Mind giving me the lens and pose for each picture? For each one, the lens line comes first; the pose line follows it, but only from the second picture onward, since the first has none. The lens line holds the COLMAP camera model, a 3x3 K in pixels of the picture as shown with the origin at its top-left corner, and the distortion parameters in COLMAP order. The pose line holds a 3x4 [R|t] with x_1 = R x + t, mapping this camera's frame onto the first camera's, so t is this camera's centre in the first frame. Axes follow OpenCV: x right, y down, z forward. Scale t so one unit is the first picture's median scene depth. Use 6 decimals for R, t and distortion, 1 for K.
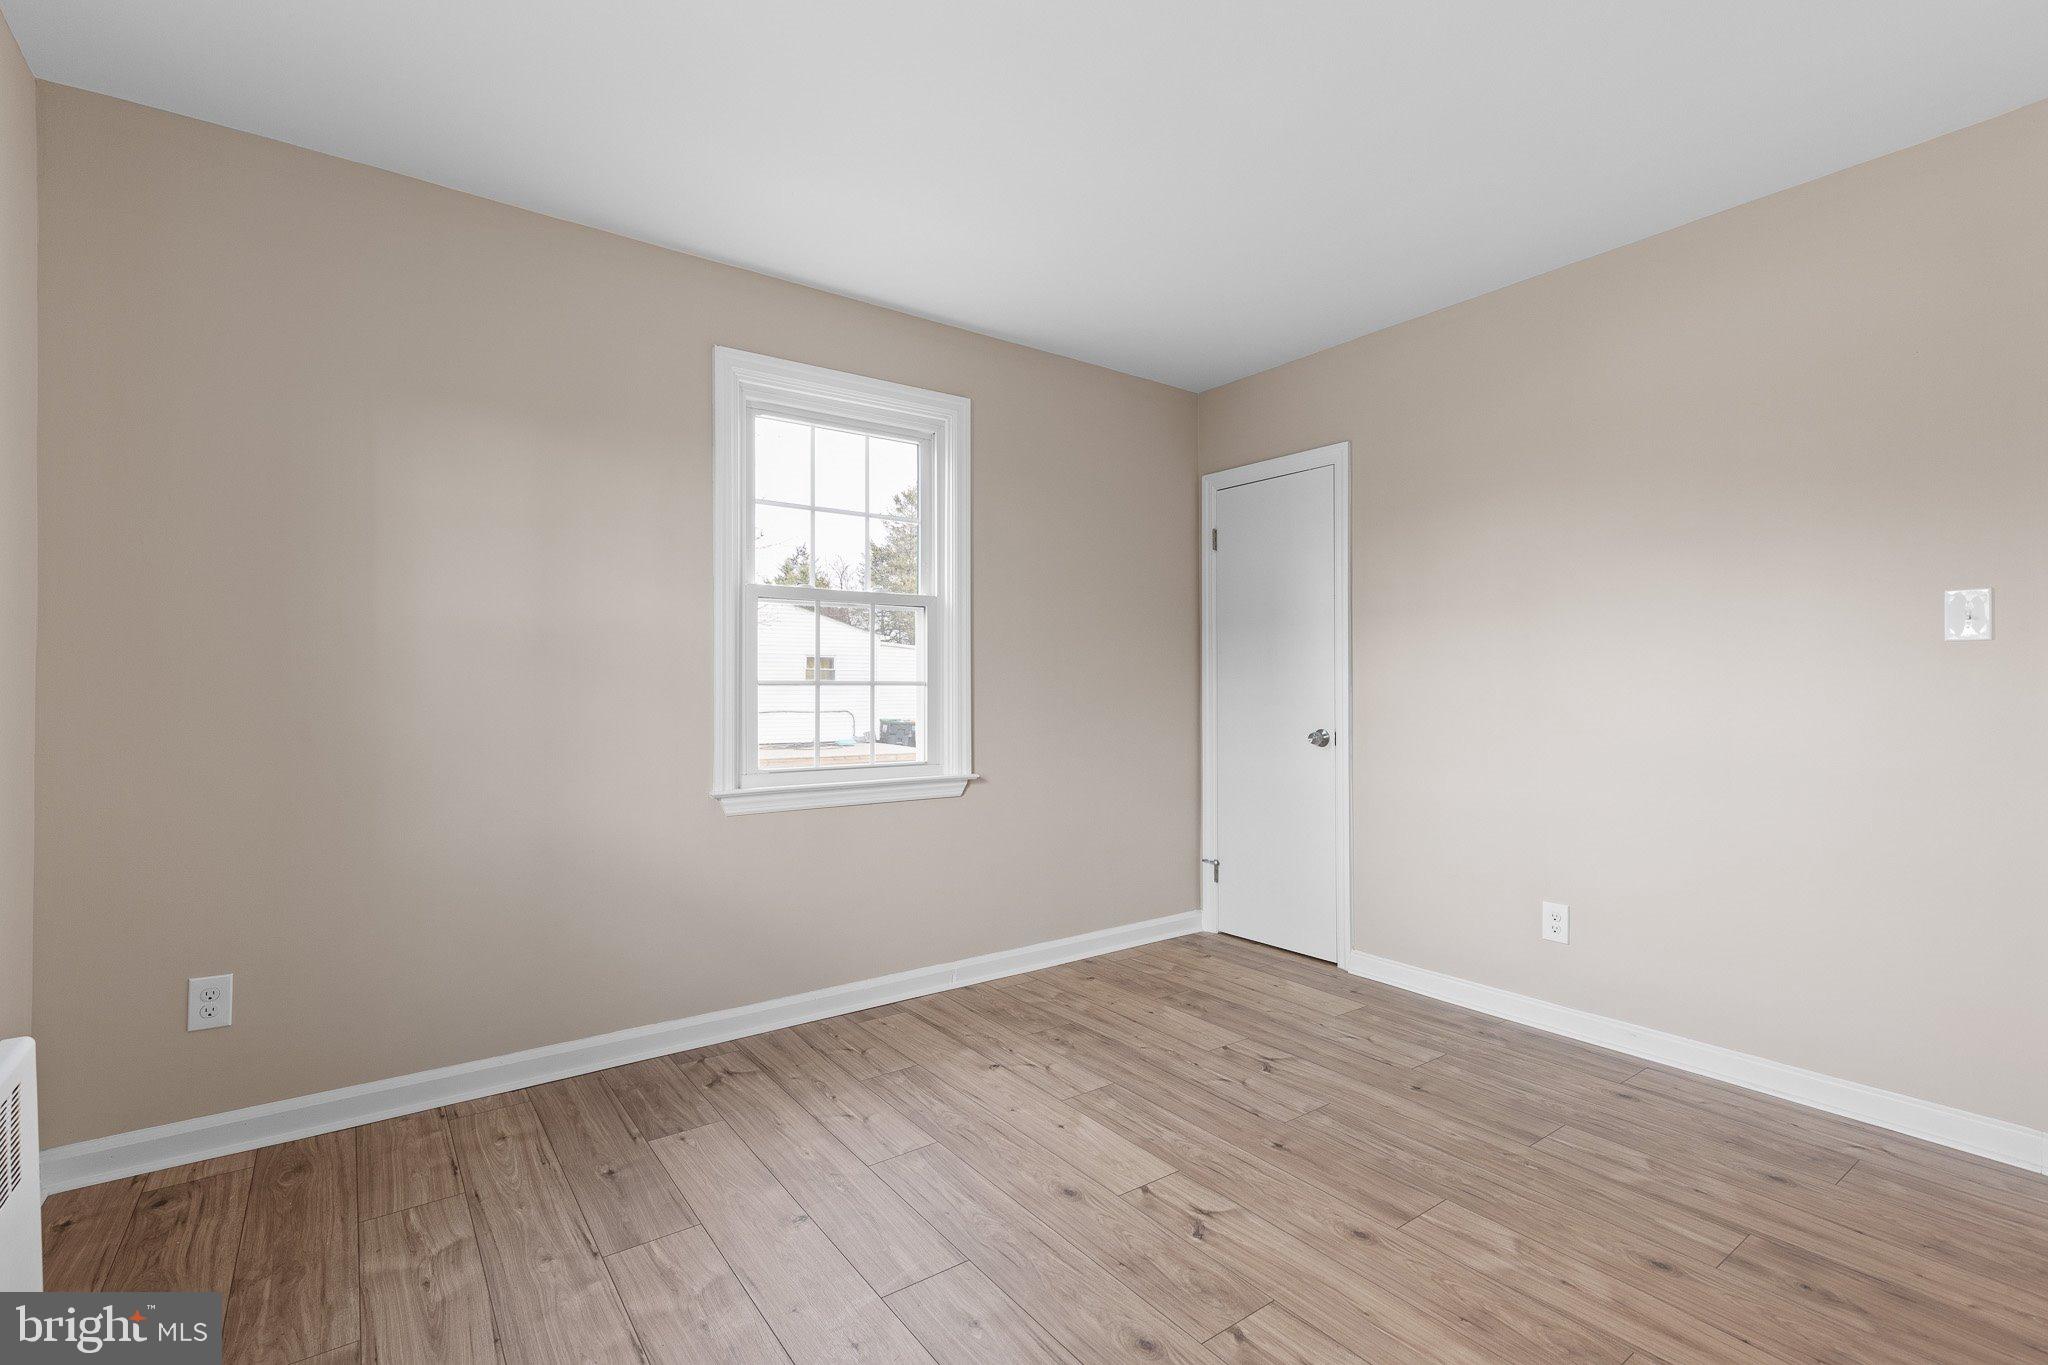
lens RADIAL K [[927.4, 0, 1020.6], [0, 927.4, 690.4], [0, 0, 1]] dist [0.004657, 0.000164]
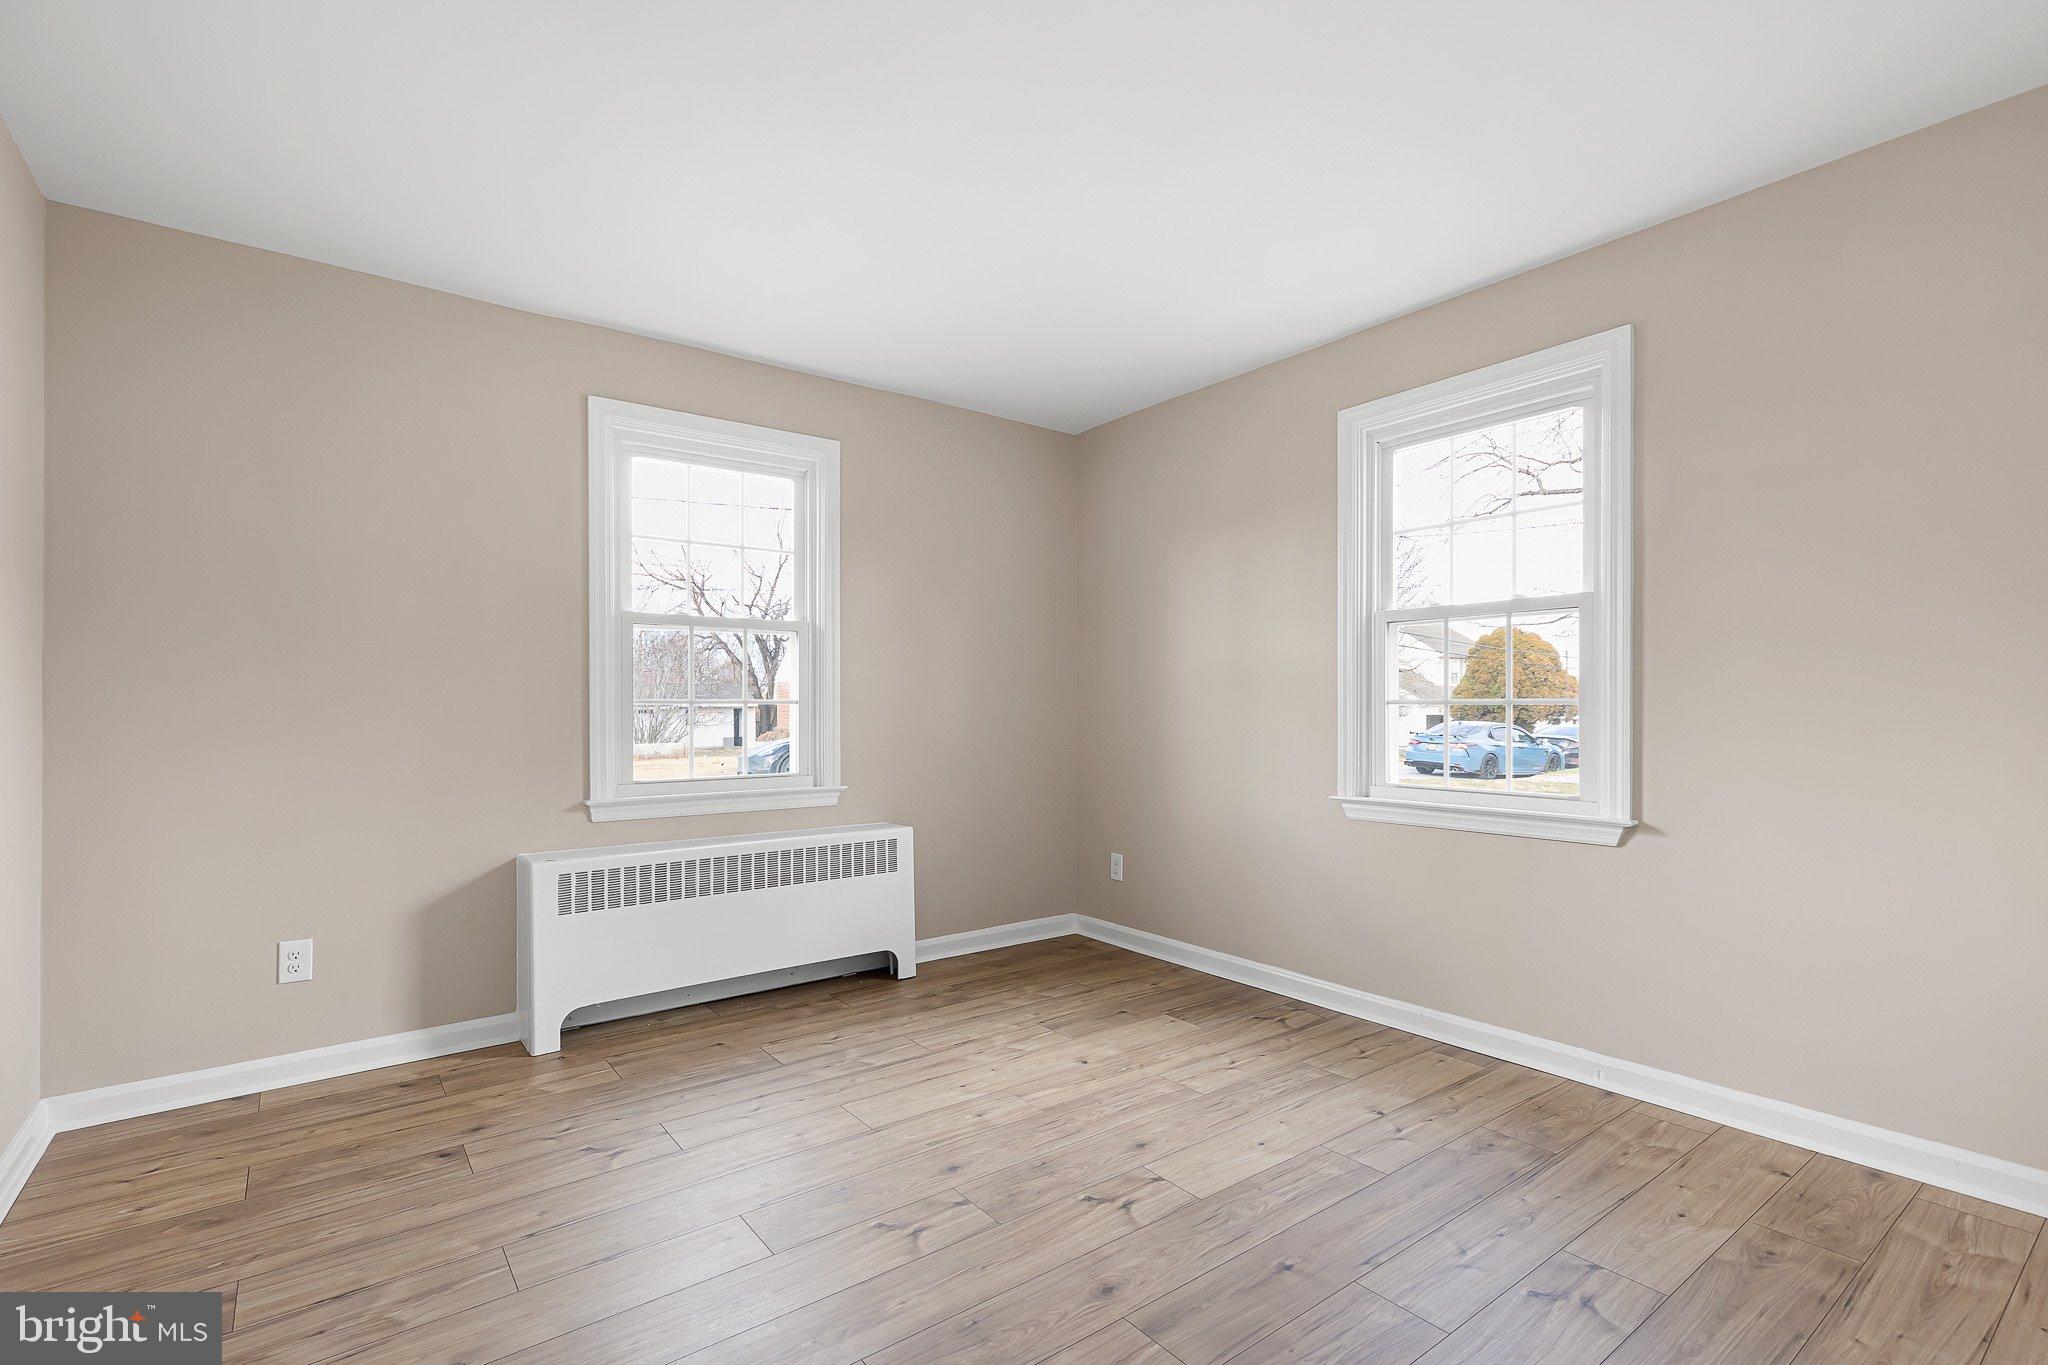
lens RADIAL K [[944.2, 0, 1016.9], [0, 944.2, 729.5], [0, 0, 1]] dist [0.003911, 0.000515]
pose [[0.011089, 0.023627, -0.999659, 0.948645], [-0.001816, 0.999720, 0.023609, -0.002329], [0.999937, 0.001553, 0.011129, 0.651501]]
